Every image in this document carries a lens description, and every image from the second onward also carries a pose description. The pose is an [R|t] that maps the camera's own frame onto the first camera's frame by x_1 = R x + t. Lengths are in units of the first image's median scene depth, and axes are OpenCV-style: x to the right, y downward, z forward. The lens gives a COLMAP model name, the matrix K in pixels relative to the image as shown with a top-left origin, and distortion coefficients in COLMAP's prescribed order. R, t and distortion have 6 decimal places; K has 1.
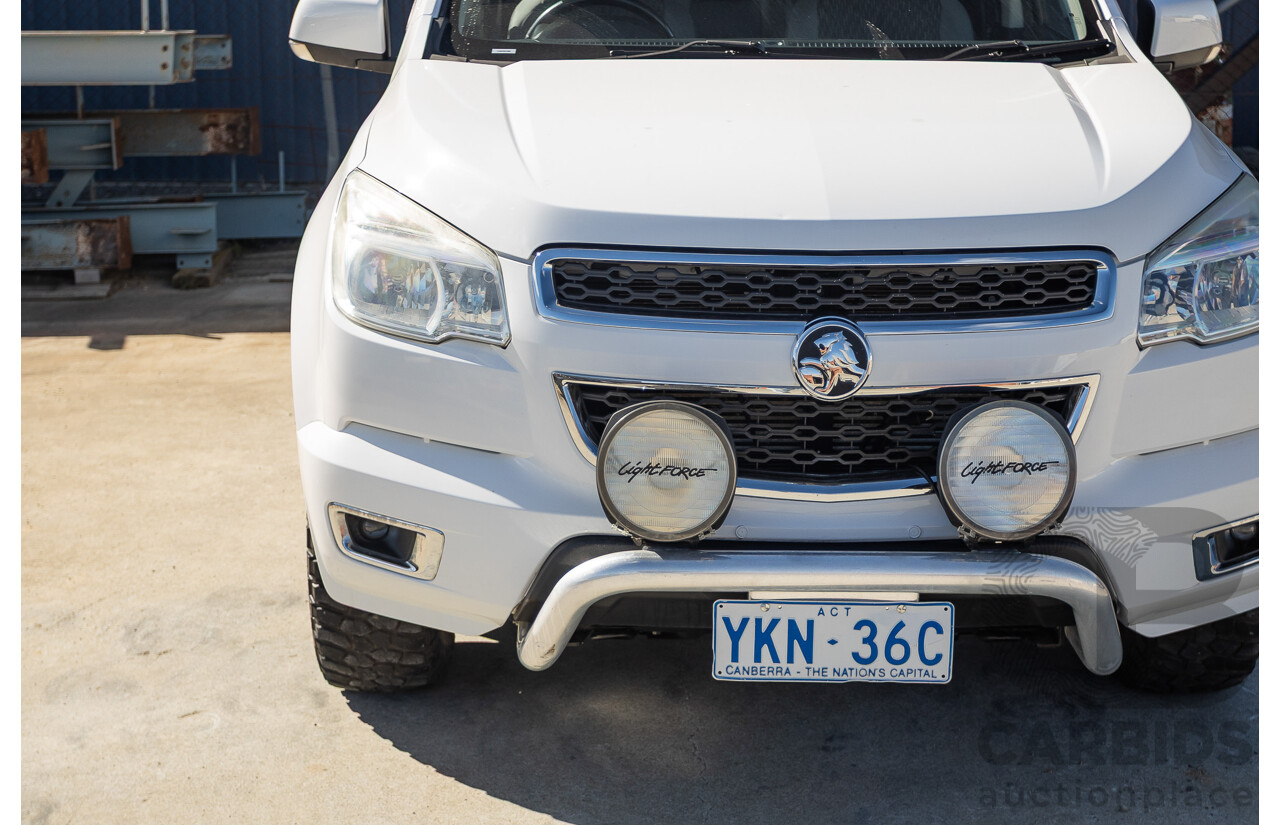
lens RADIAL K [[2163.0, 0, 611.6], [0, 2163.0, 406.7], [0, 0, 1]] dist [-0.015239, 0.000000]
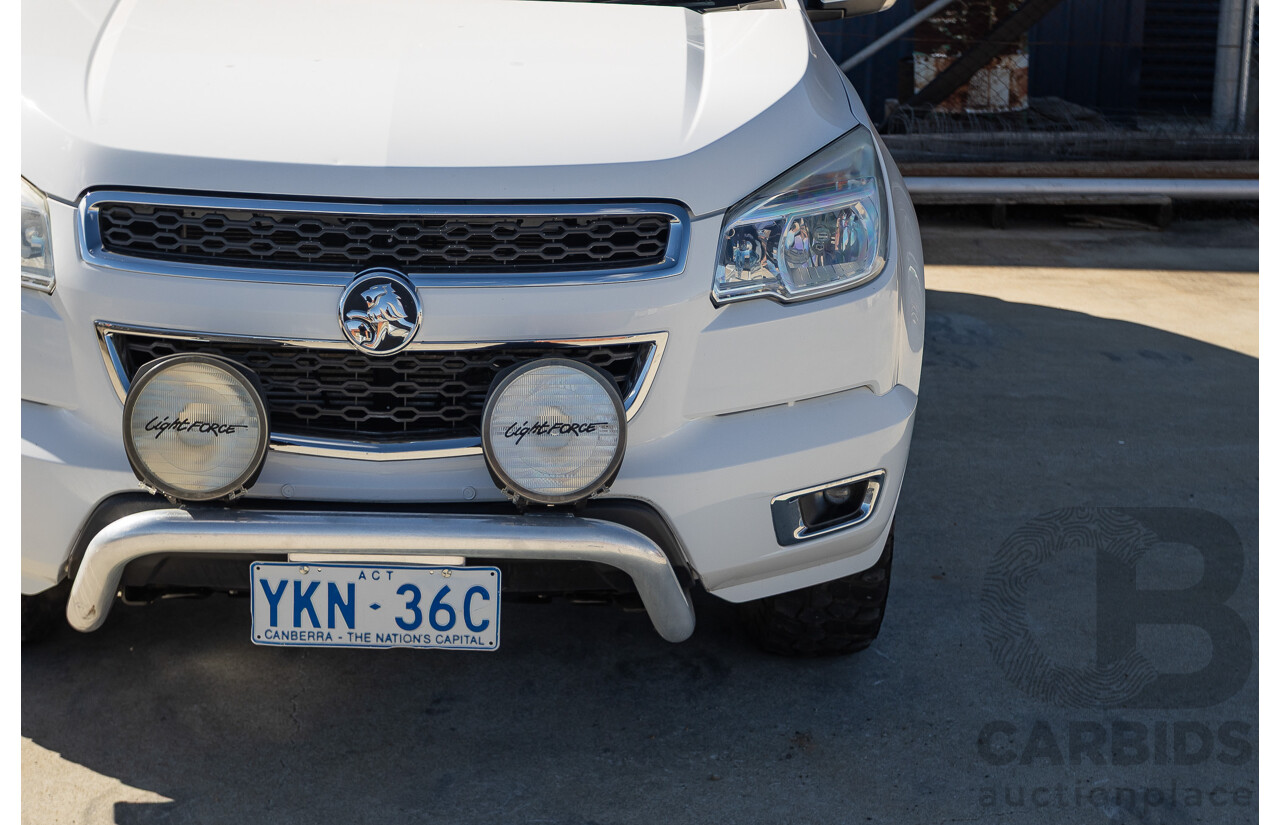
lens RADIAL K [[2163.0, 0, 613.6], [0, 2163.0, 414.8], [0, 0, 1]] dist [-0.015239, 0.000000]
pose [[0.998629, 0.014561, 0.050282, 0.157857], [-0.016195, 0.999349, 0.032241, -0.009149], [-0.049780, -0.033011, 0.998215, 0.037098]]
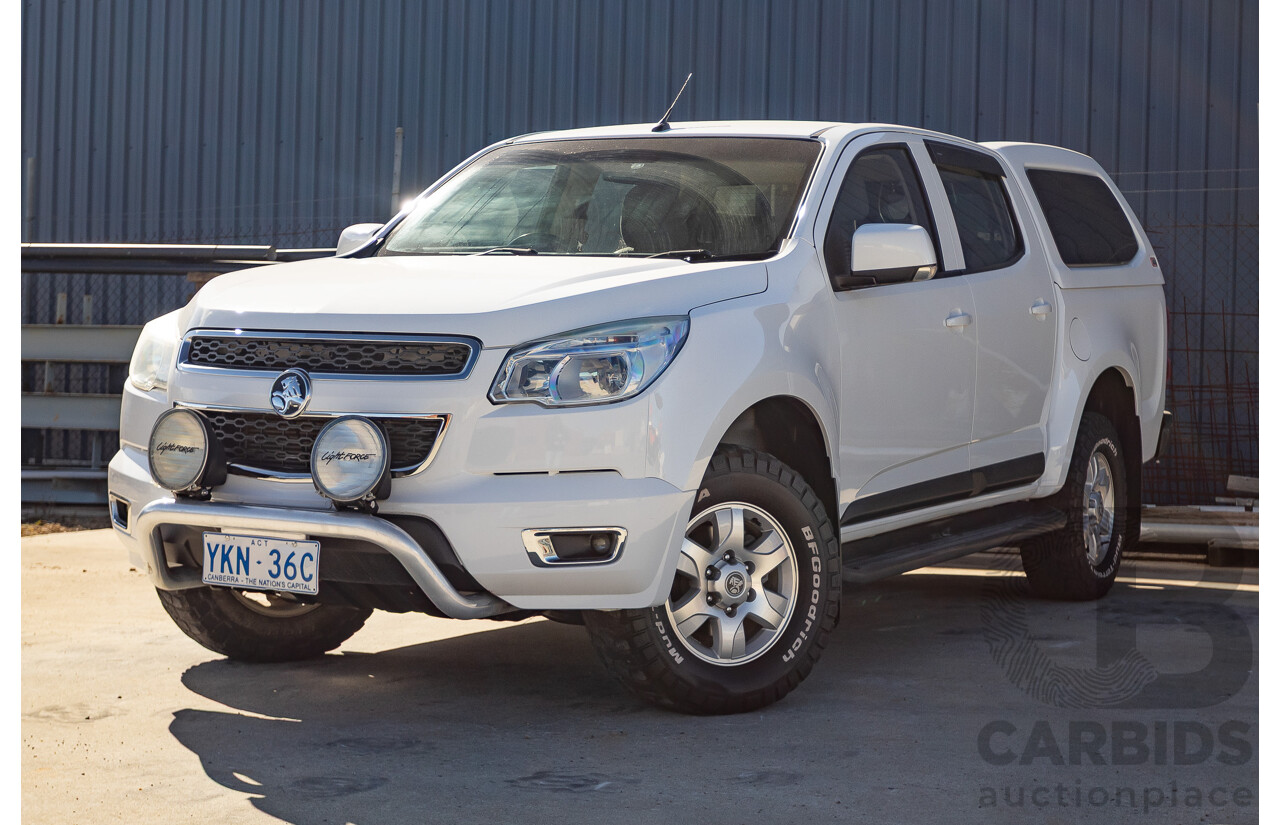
lens RADIAL K [[2305.2, 0, 645.5], [0, 2305.2, 418.8], [0, 0, 1]] dist [-0.028317, 0.000000]
pose [[0.883819, 0.036575, -0.466397, 1.151969], [-0.124231, 0.979495, -0.158605, 0.239752], [0.451032, 0.198119, 0.870241, -0.388126]]
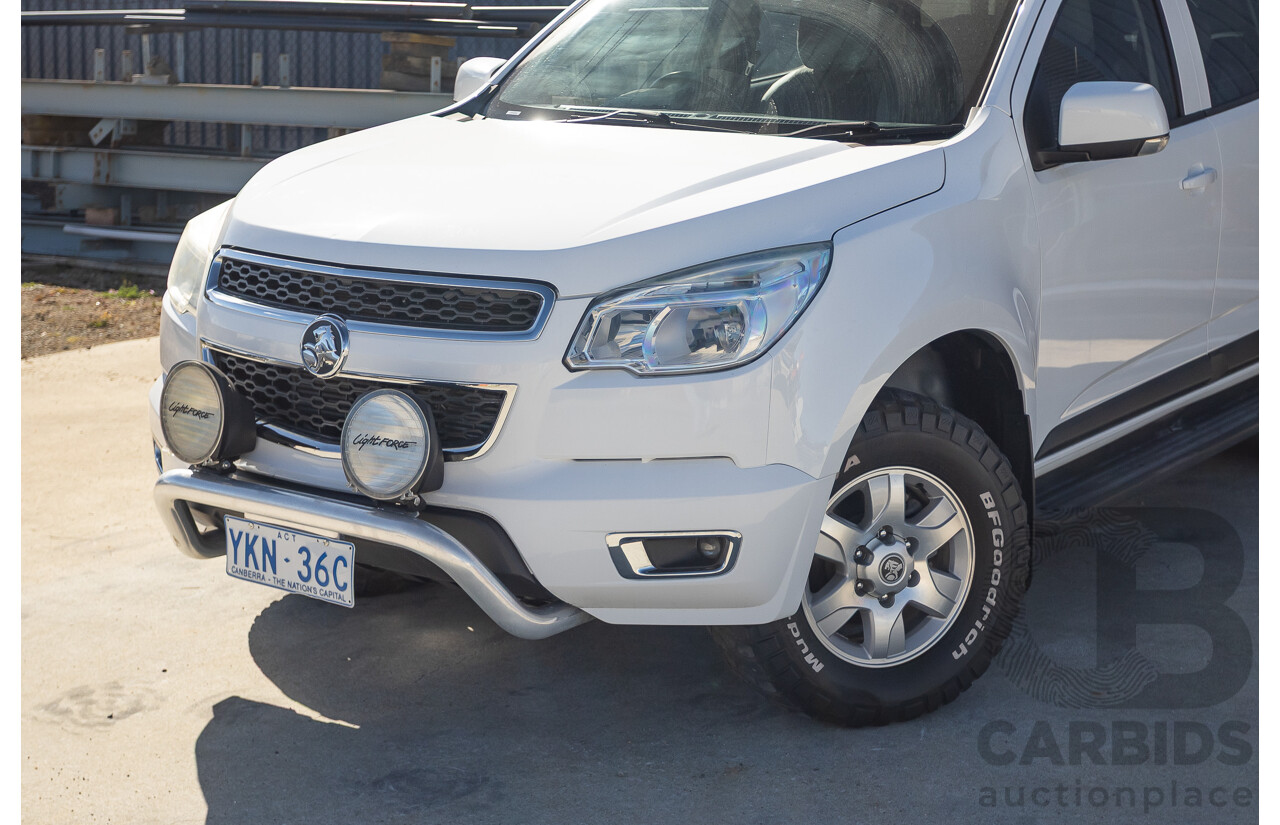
lens RADIAL K [[2163.0, 0, 633.8], [0, 2163.0, 412.2], [0, 0, 1]] dist [-0.015239, 0.000000]
pose [[0.816230, 0.119366, -0.565262, 0.994526], [-0.138651, 0.990301, 0.008911, -0.020132], [0.560843, 0.071101, 0.824863, 0.035701]]
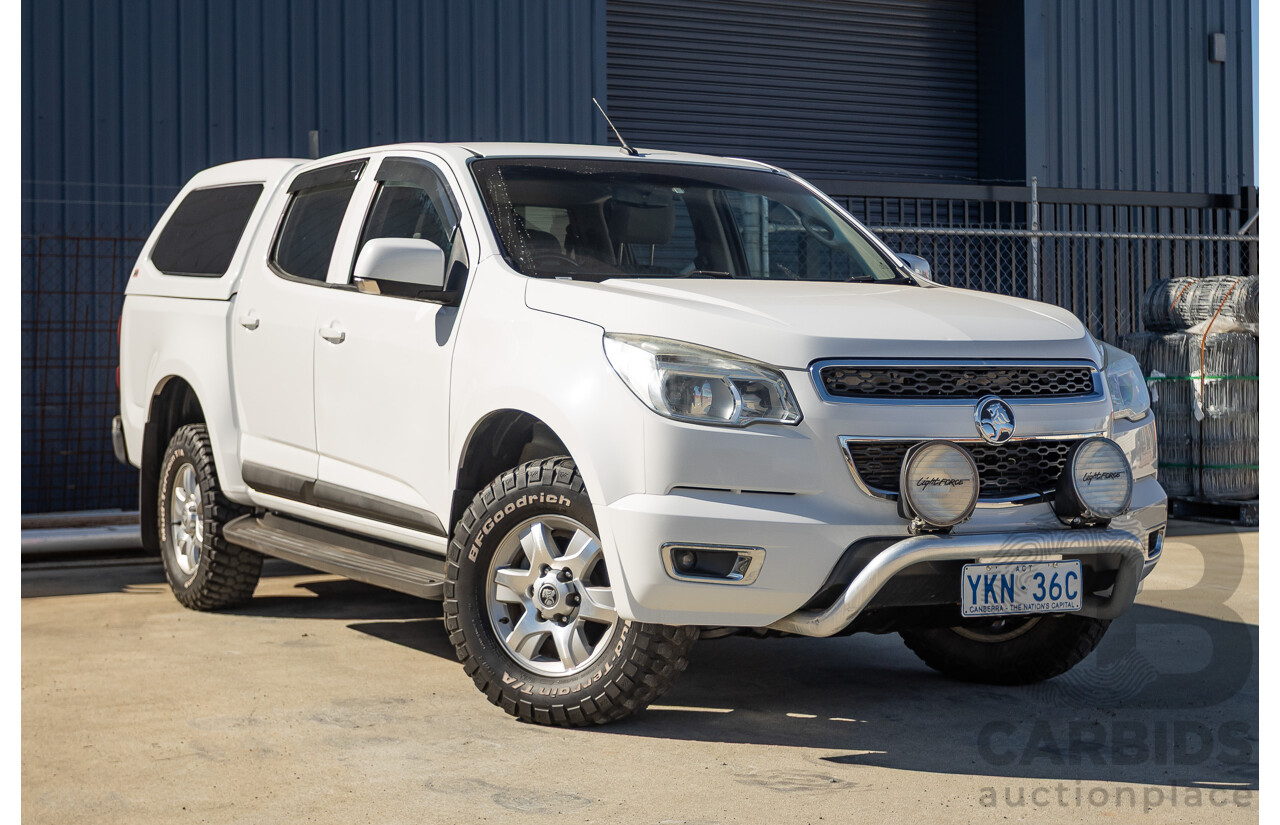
lens RADIAL K [[2163.0, 0, 592.1], [0, 2163.0, 428.4], [0, 0, 1]] dist [-0.015239, 0.000000]
pose [[0.887237, -0.016634, 0.461015, -0.936144], [0.101217, 0.982018, -0.159362, 0.217086], [-0.450074, 0.188054, 0.872966, -0.303743]]
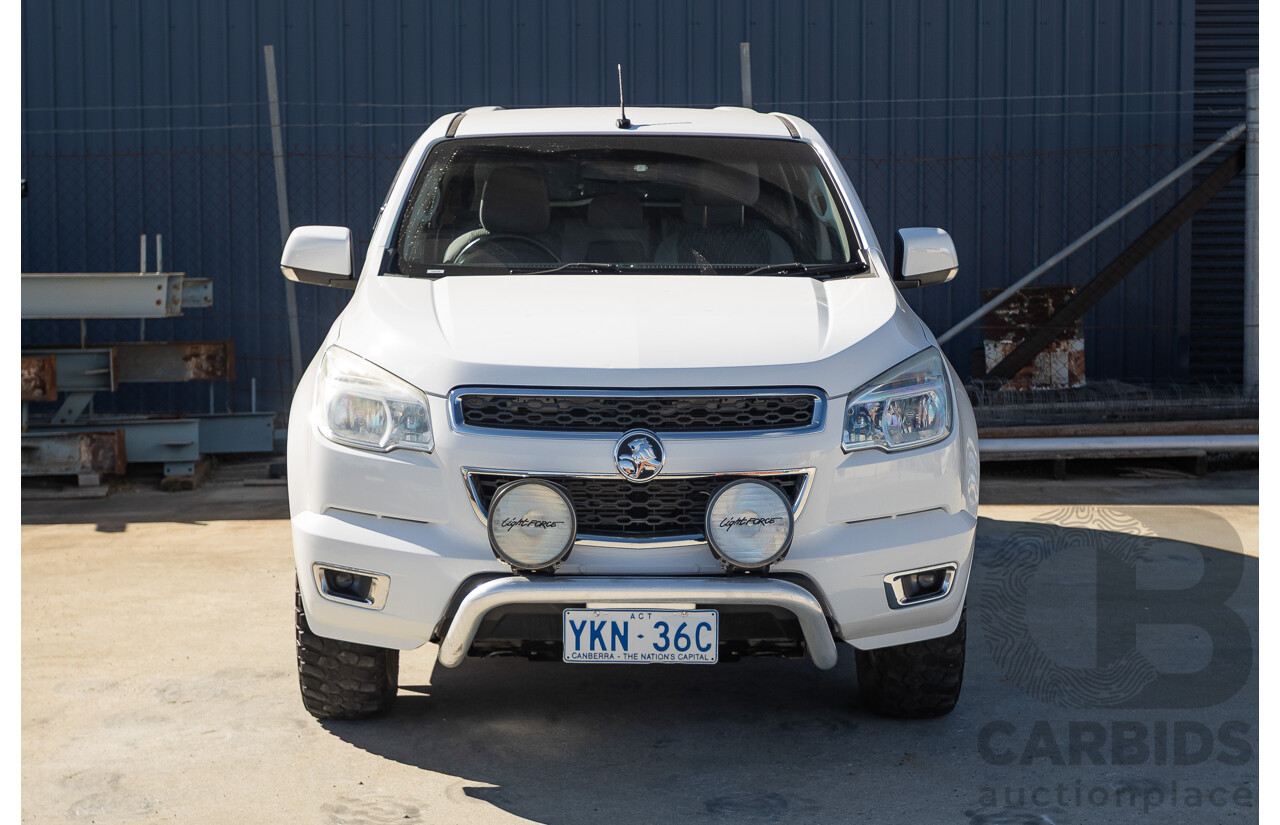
lens RADIAL K [[2305.2, 0, 610.0], [0, 2305.2, 427.2], [0, 0, 1]] dist [-0.028317, 0.000000]
pose [[0.999880, -0.002247, 0.015317, 0.055164], [0.004002, 0.993298, -0.115509, 0.149962], [-0.014955, 0.115557, 0.993188, -0.654738]]
